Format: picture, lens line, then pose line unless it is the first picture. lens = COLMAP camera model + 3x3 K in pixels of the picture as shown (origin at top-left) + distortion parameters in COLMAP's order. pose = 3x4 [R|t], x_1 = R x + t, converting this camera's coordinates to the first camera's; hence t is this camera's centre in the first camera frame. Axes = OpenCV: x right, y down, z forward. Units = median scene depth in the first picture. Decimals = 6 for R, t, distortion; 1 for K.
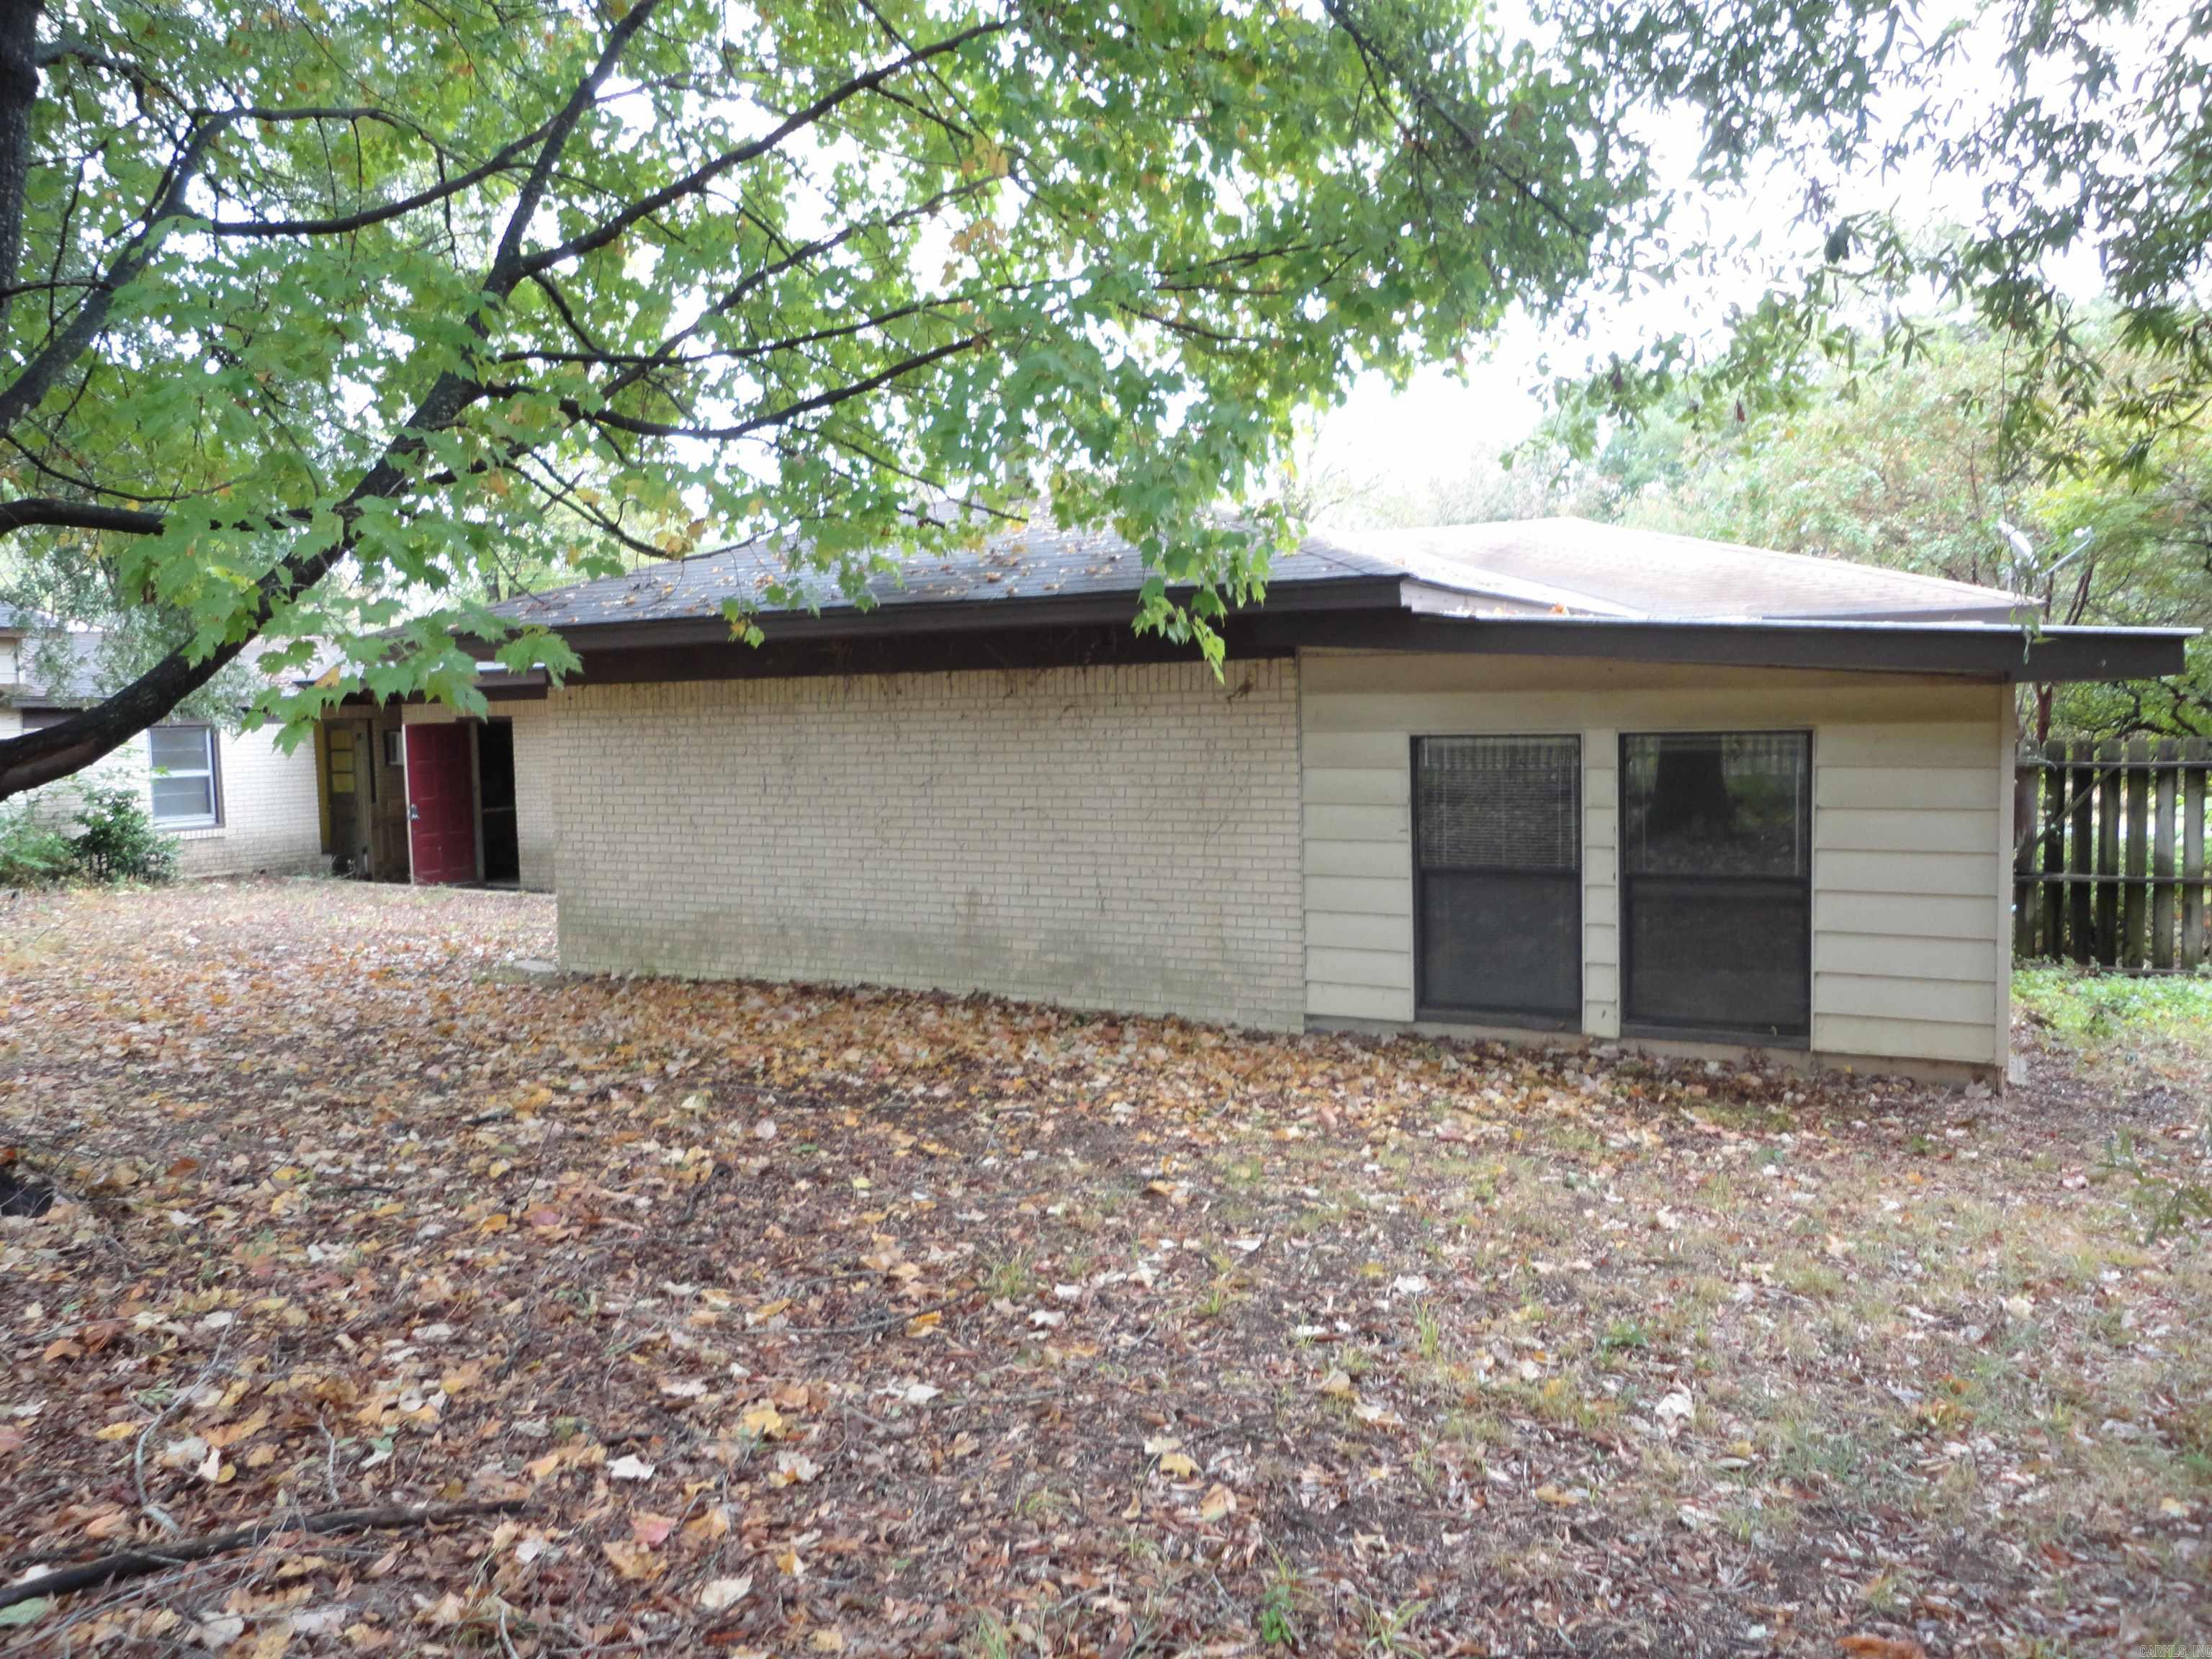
lens RADIAL K [[1649.5, 0, 1106.1], [0, 1649.5, 830.1], [0, 0, 1]] dist [0.008082, 0.009667]
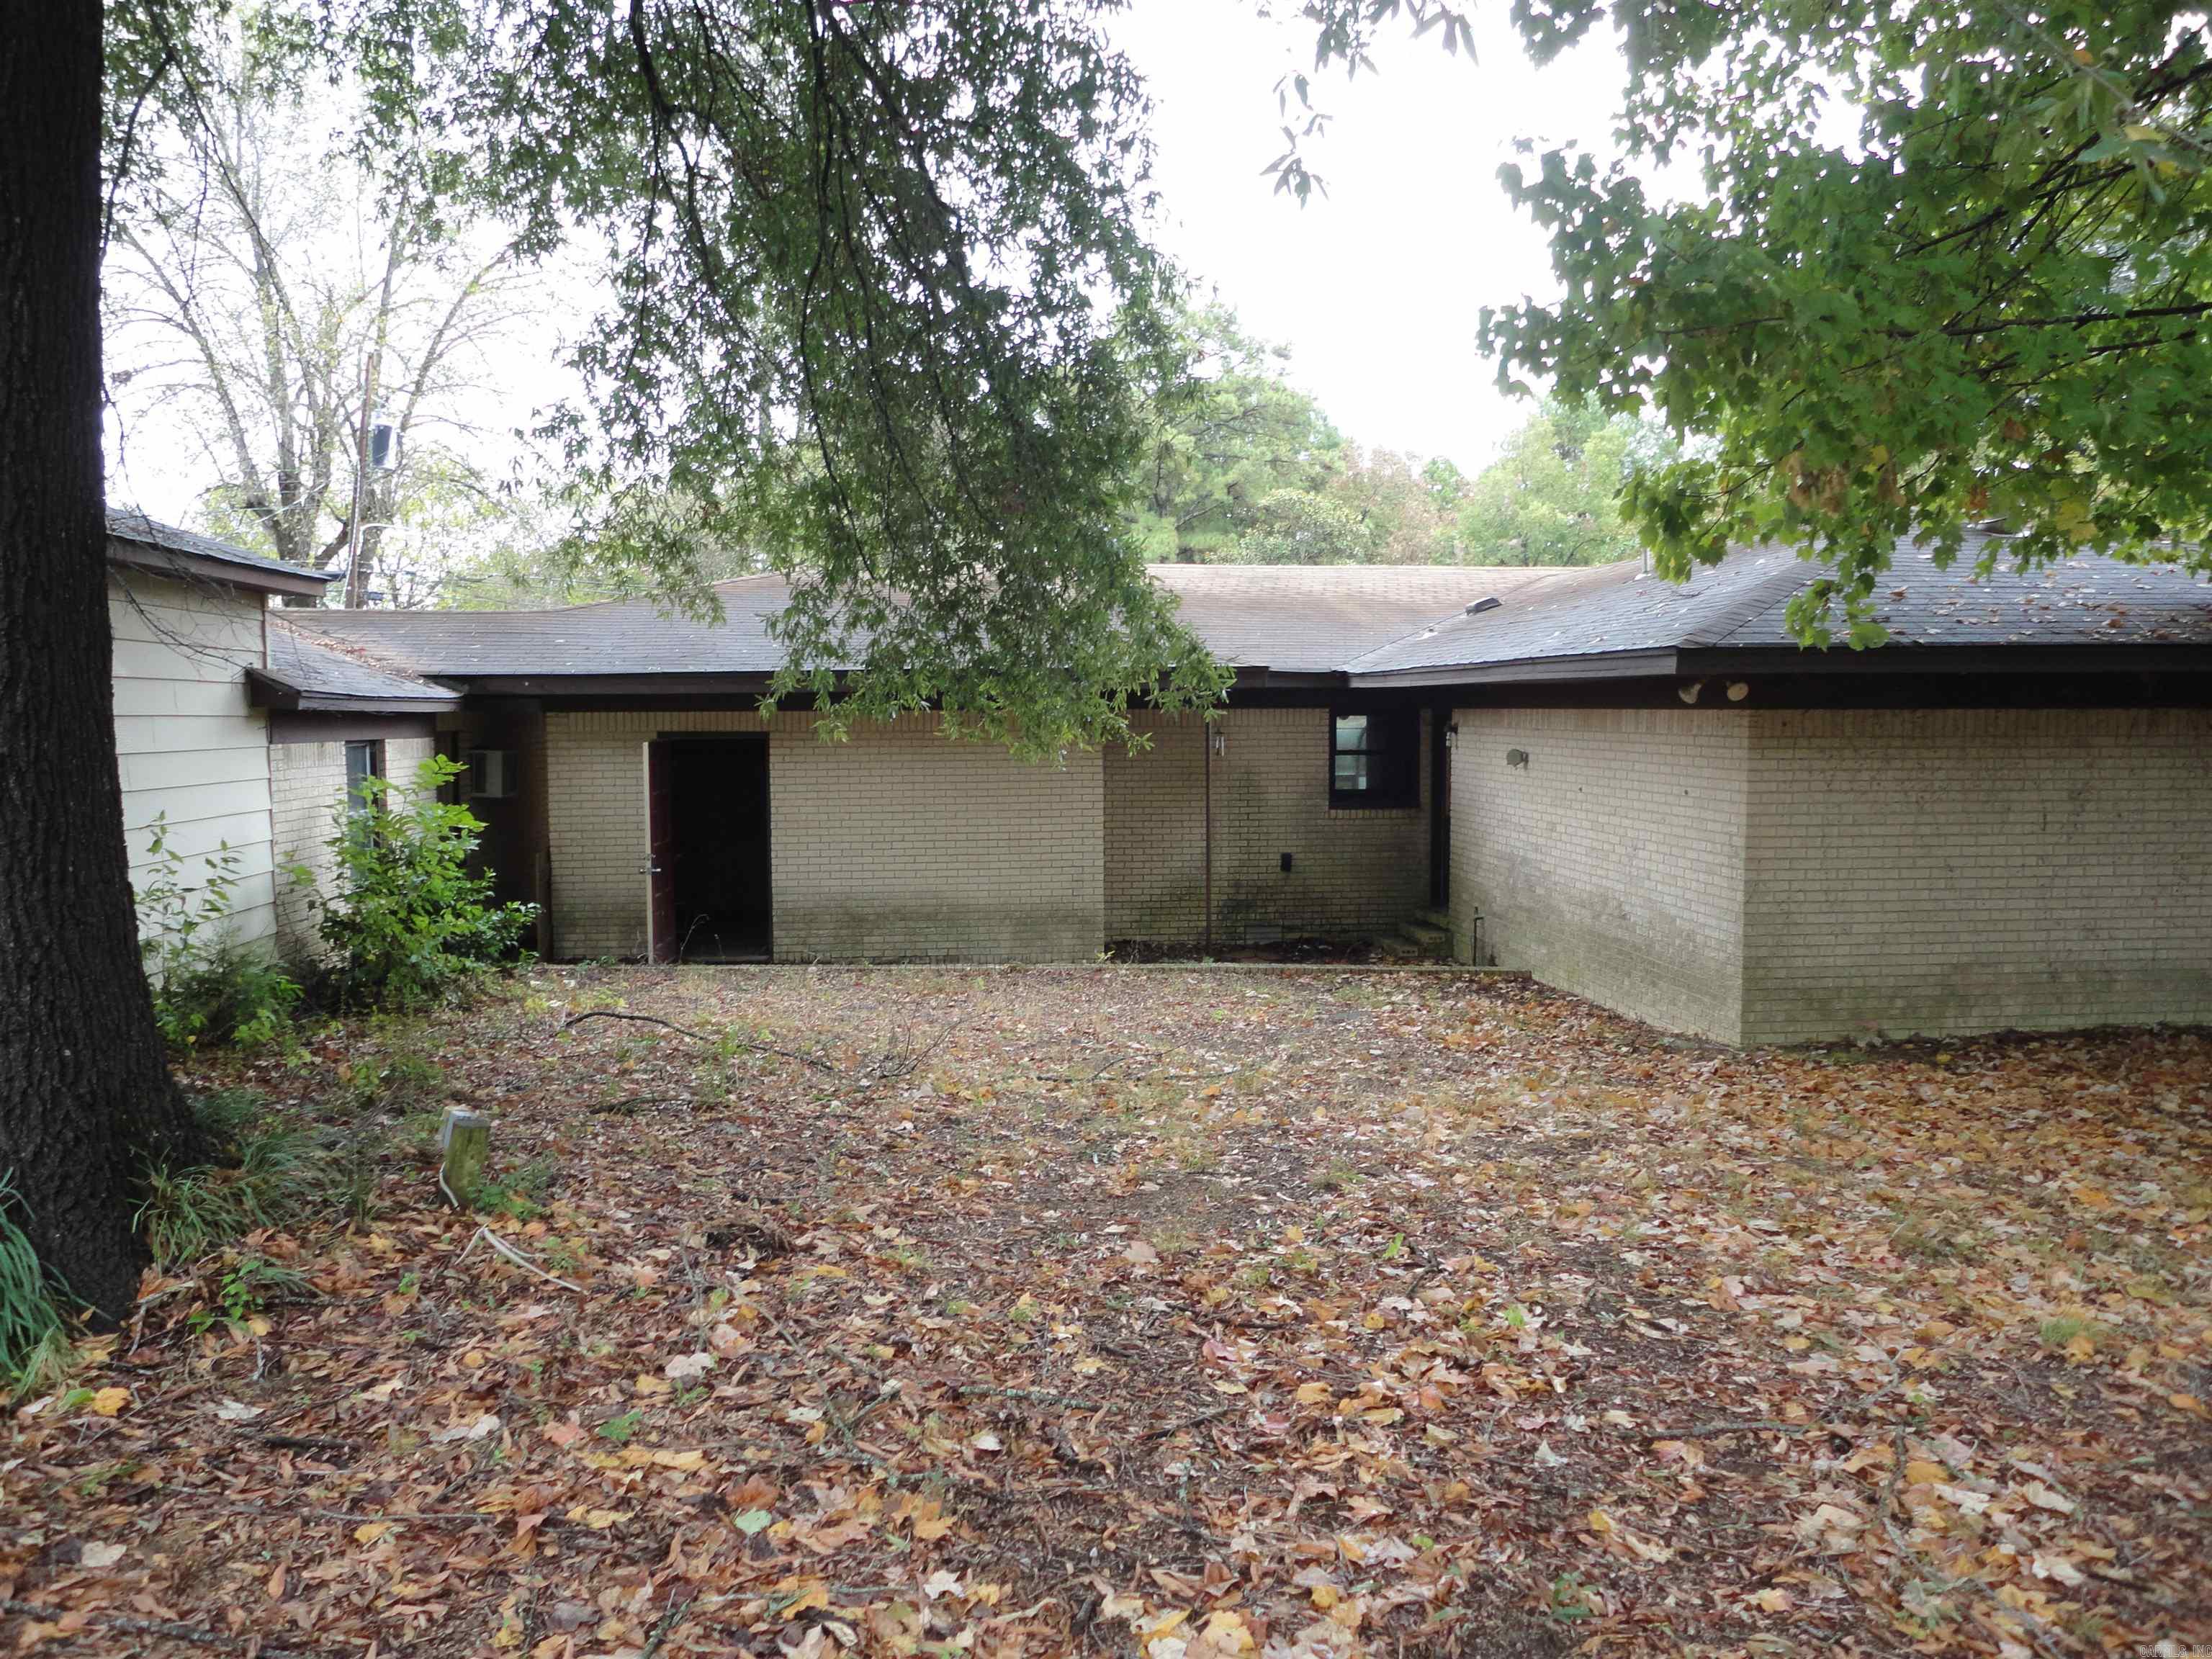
lens RADIAL K [[1649.5, 0, 1105.3], [0, 1649.5, 828.0], [0, 0, 1]] dist [0.008082, 0.009667]
pose [[0.820923, -0.019222, 0.570715, -1.154672], [0.025406, 0.999673, -0.002875, -0.034224], [-0.570473, 0.016860, 0.821143, 0.522536]]
